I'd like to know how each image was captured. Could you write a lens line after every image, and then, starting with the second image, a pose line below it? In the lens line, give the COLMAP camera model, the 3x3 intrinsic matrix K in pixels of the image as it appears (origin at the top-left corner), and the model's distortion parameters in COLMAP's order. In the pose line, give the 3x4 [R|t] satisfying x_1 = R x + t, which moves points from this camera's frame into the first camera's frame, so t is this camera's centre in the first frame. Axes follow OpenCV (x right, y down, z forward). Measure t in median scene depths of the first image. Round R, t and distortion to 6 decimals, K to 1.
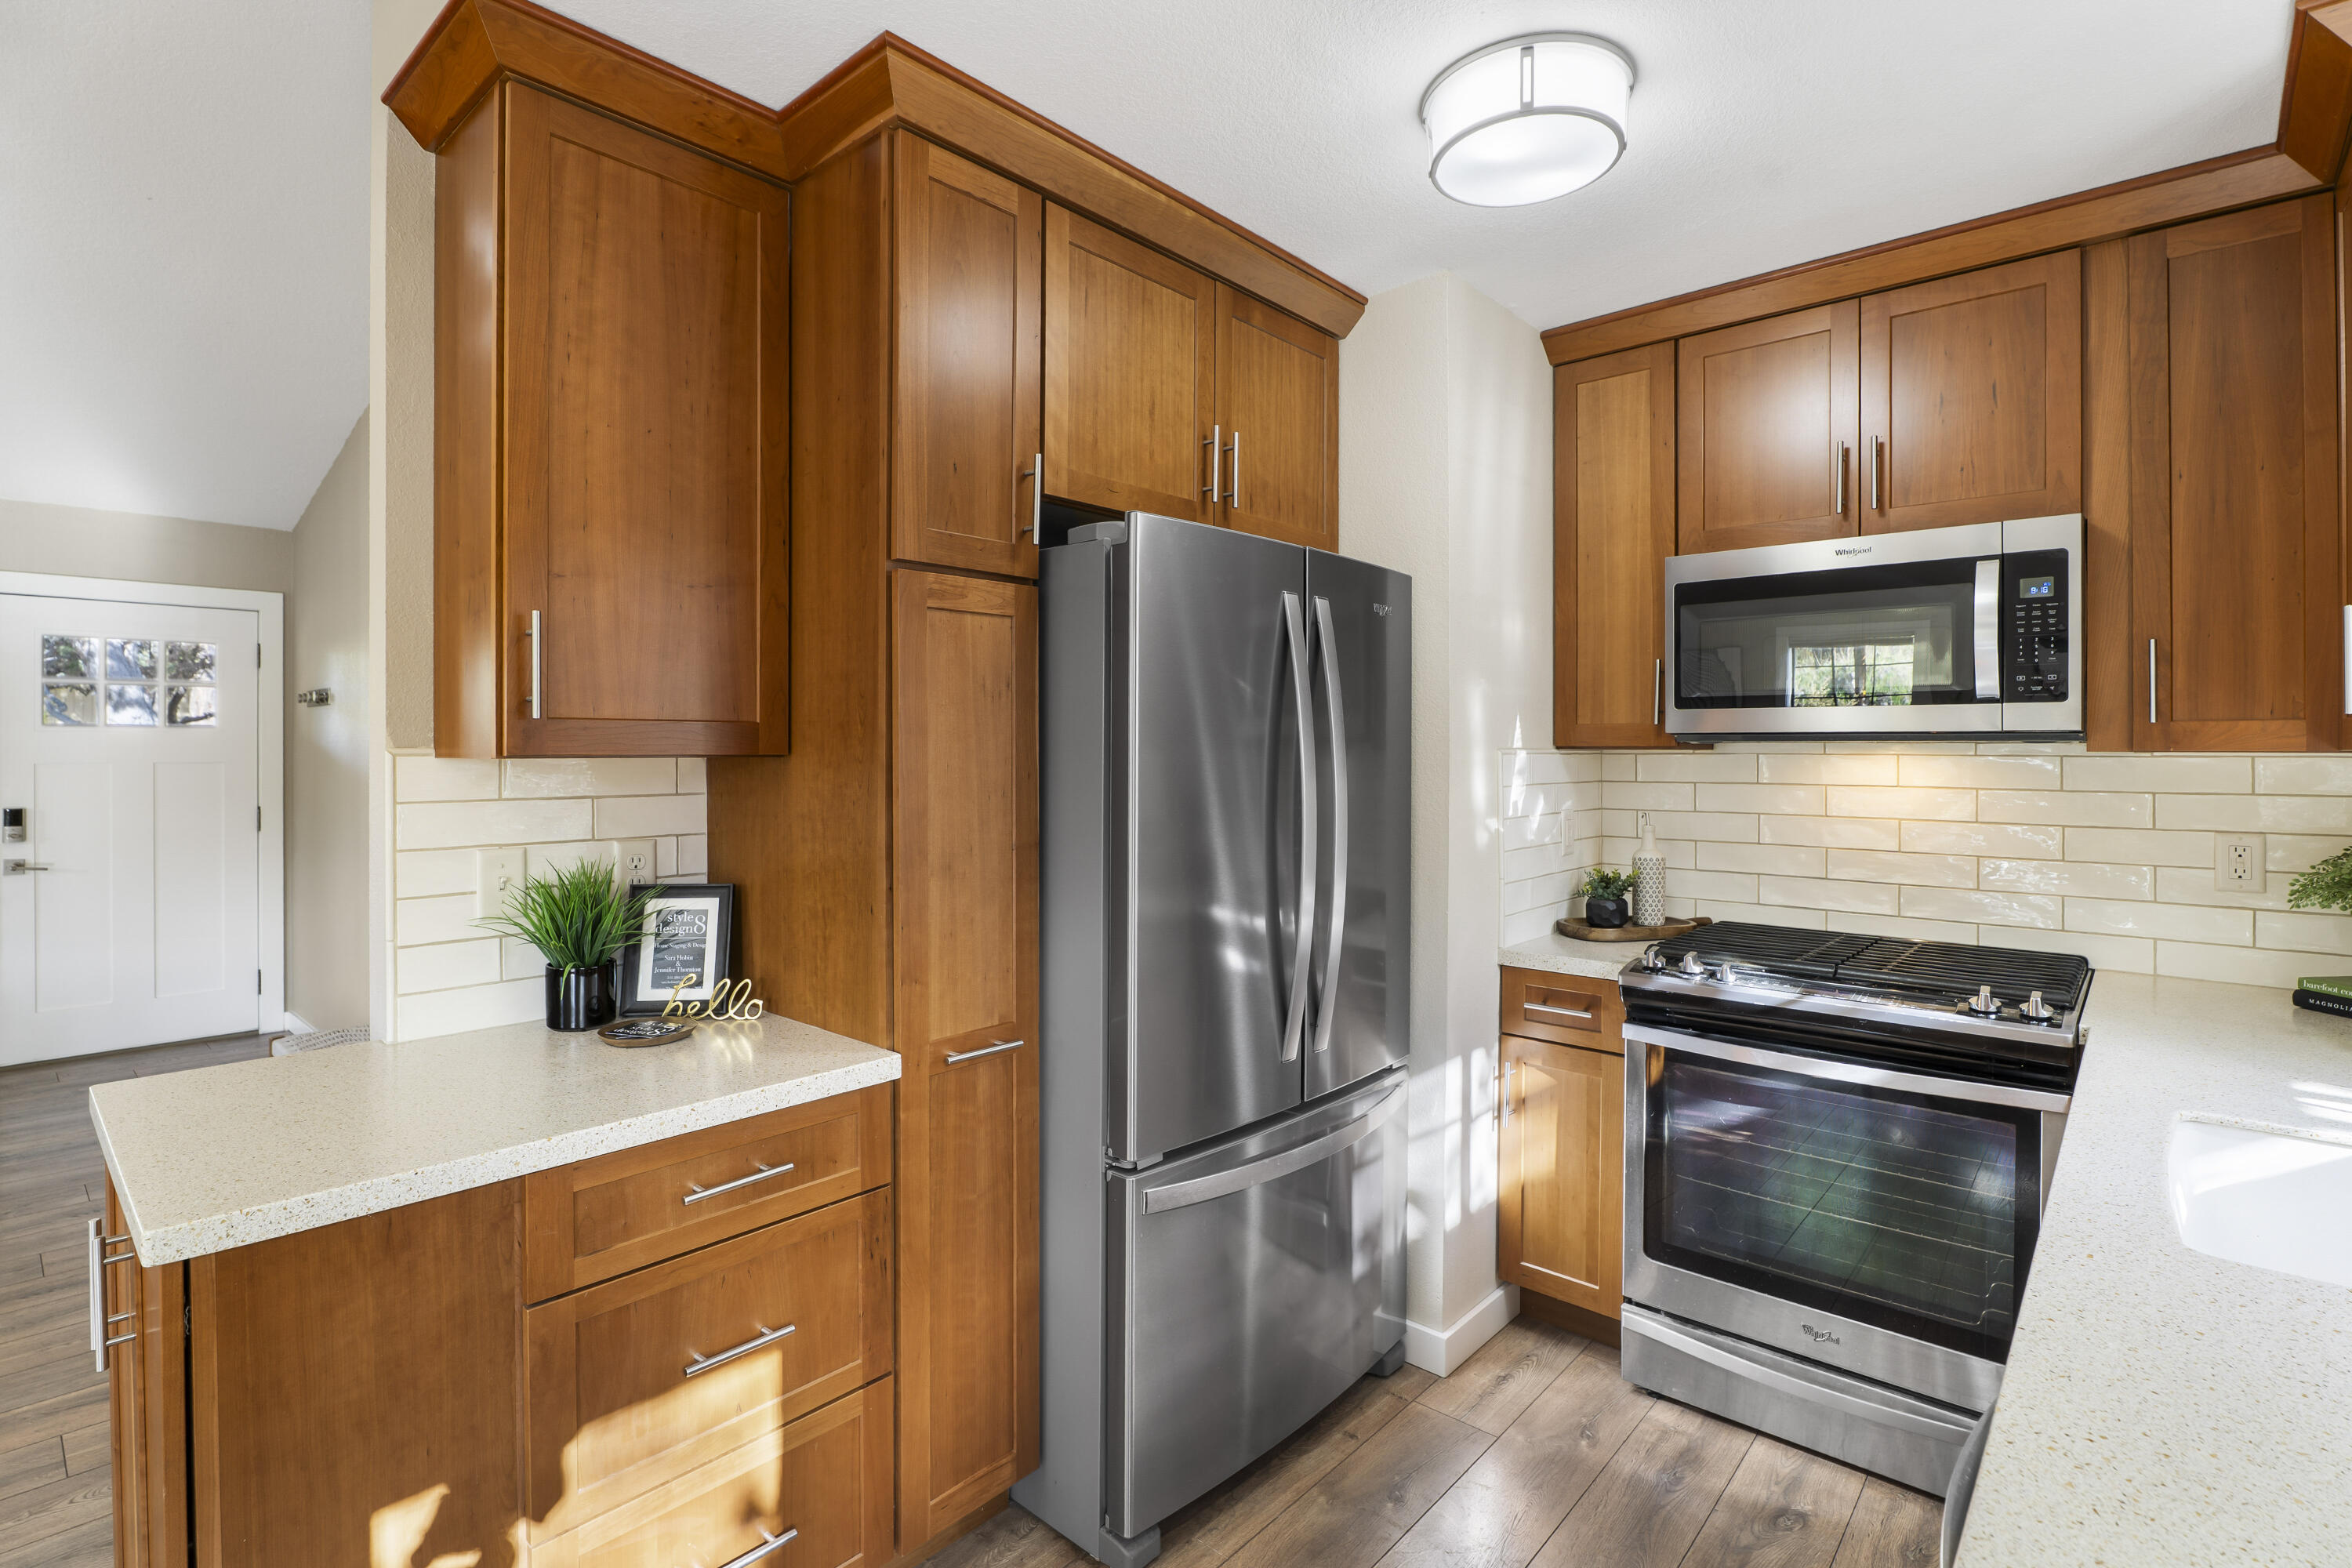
lens RADIAL K [[1094.6, 0, 1214.8], [0, 1094.6, 756.5], [0, 0, 1]] dist [-0.018073, -0.000042]
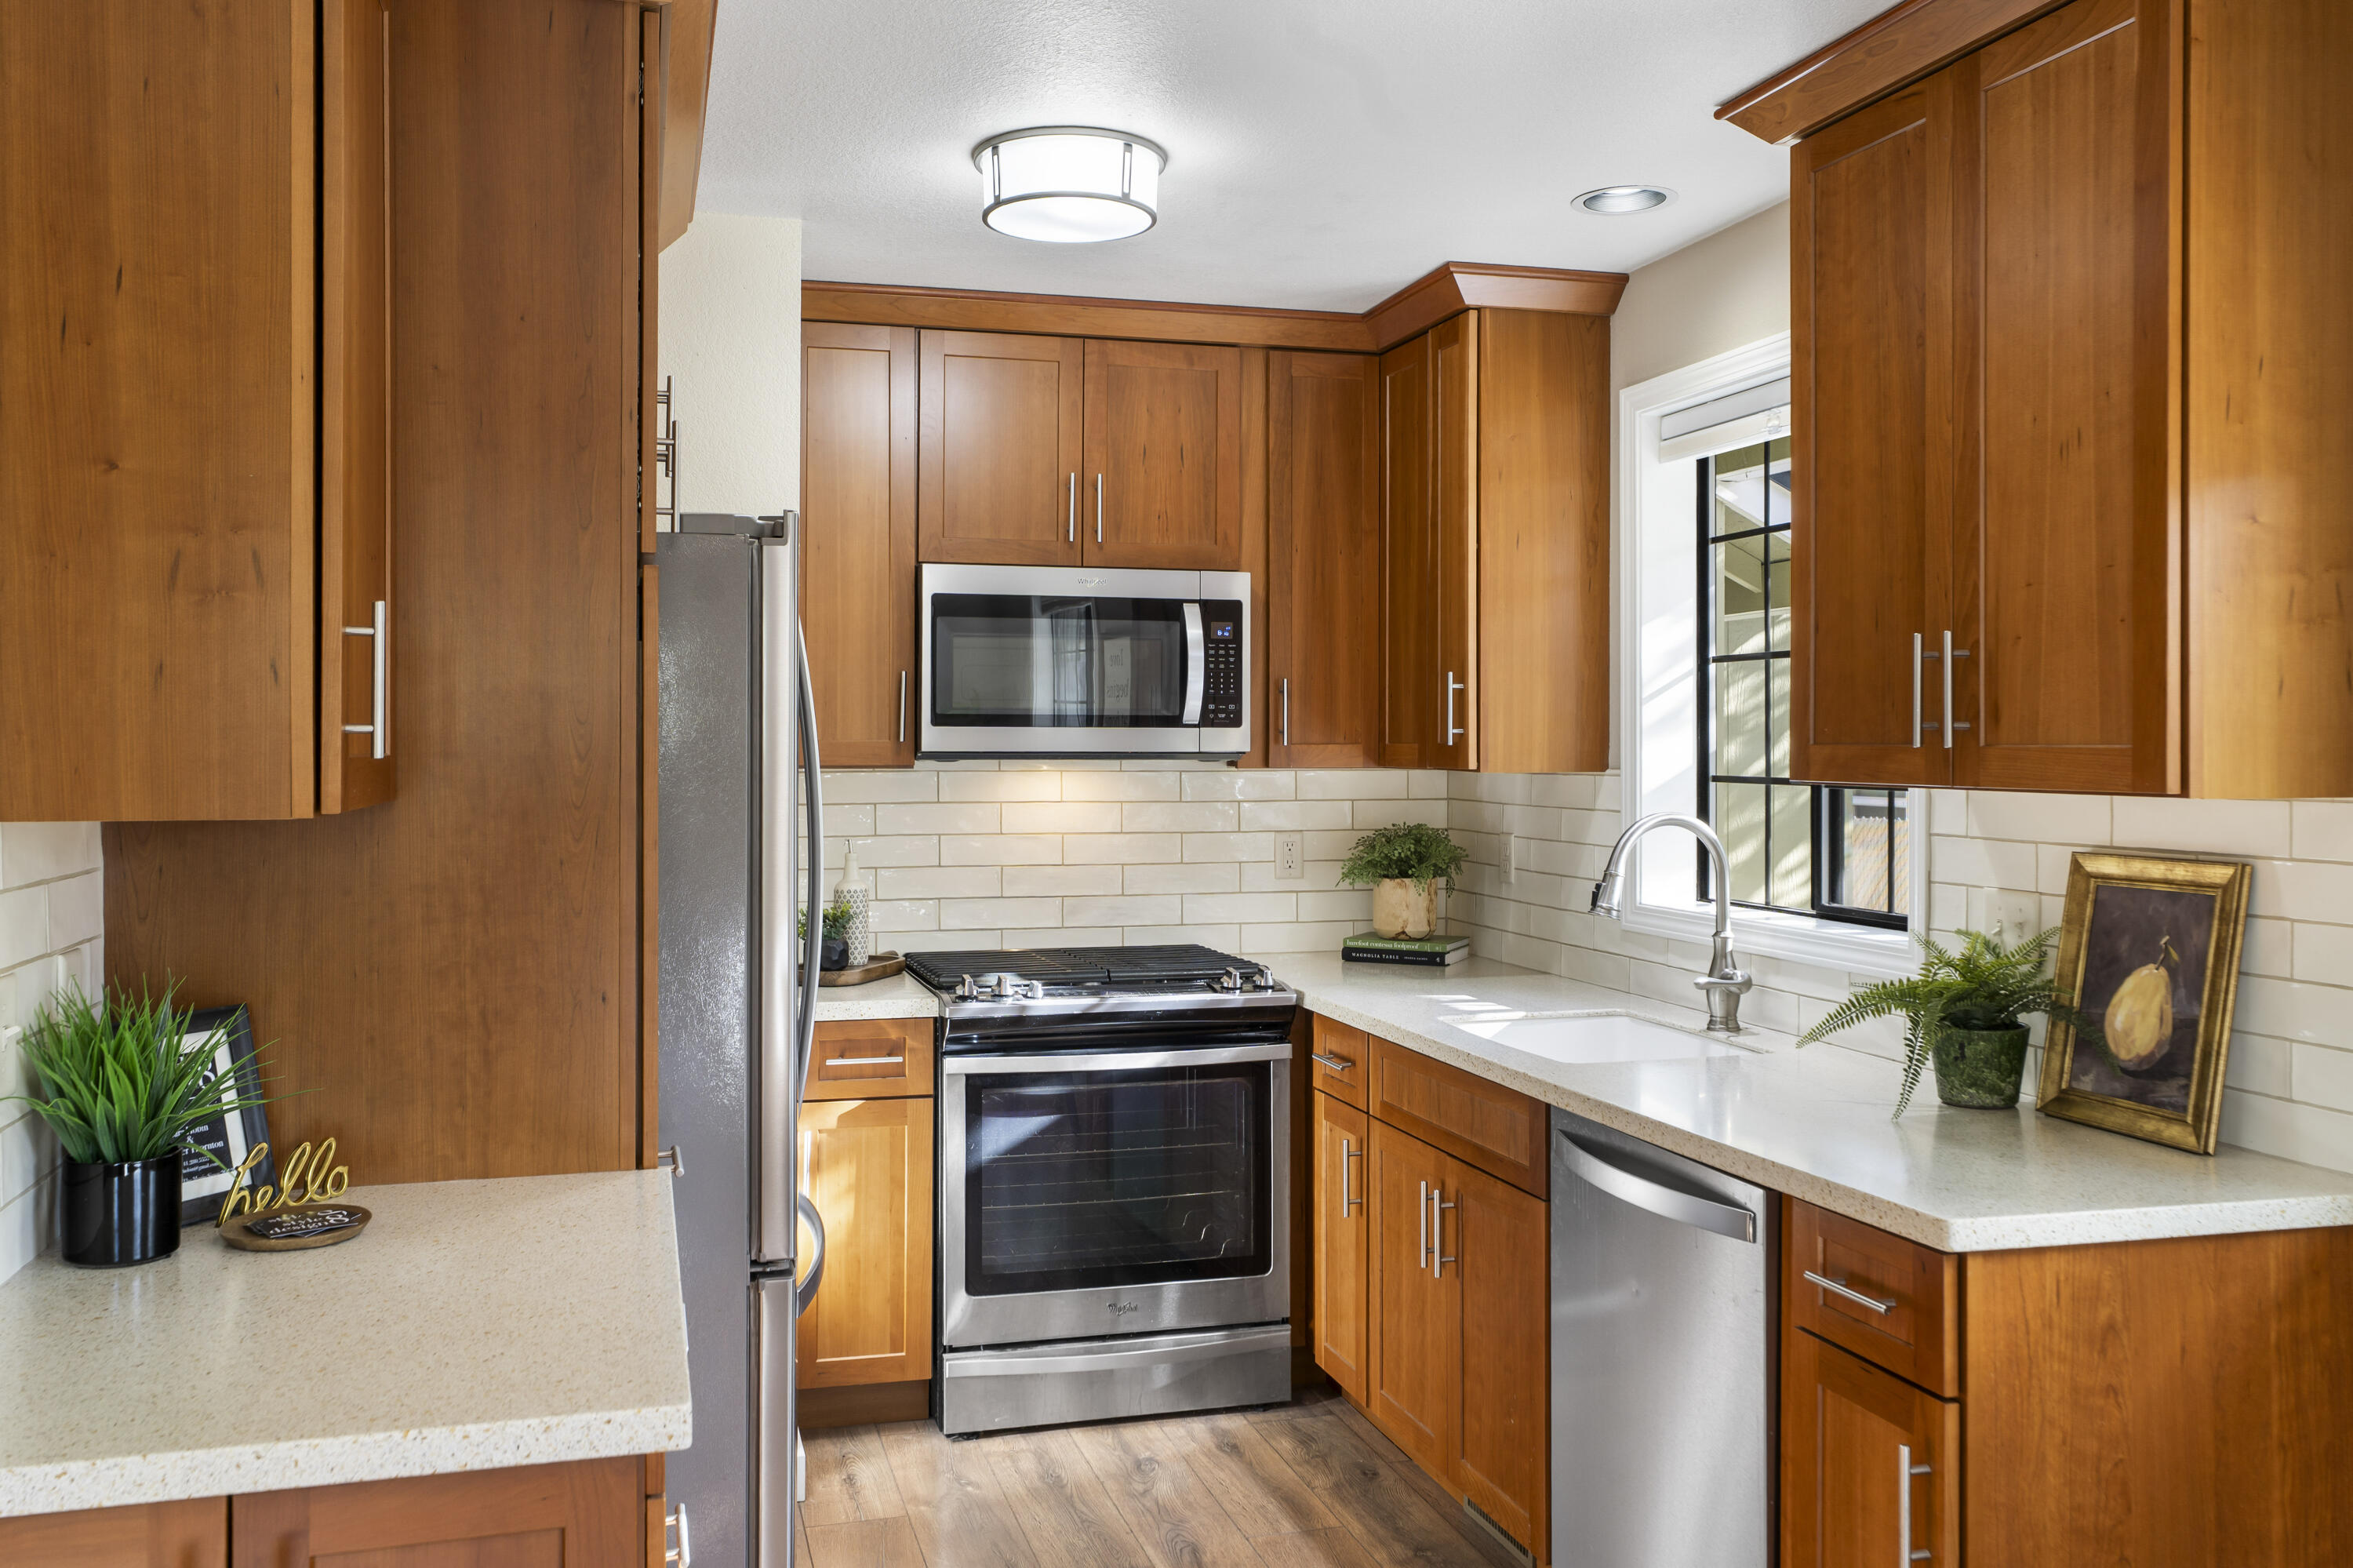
lens RADIAL K [[1833.5, 0, 1168.6], [0, 1833.5, 770.5], [0, 0, 1]] dist [0.000013, 0.001119]
pose [[0.544206, -0.013520, 0.838843, -0.937418], [0.005366, 0.999906, 0.012635, -0.028423], [-0.838935, -0.002375, 0.544227, -0.039865]]
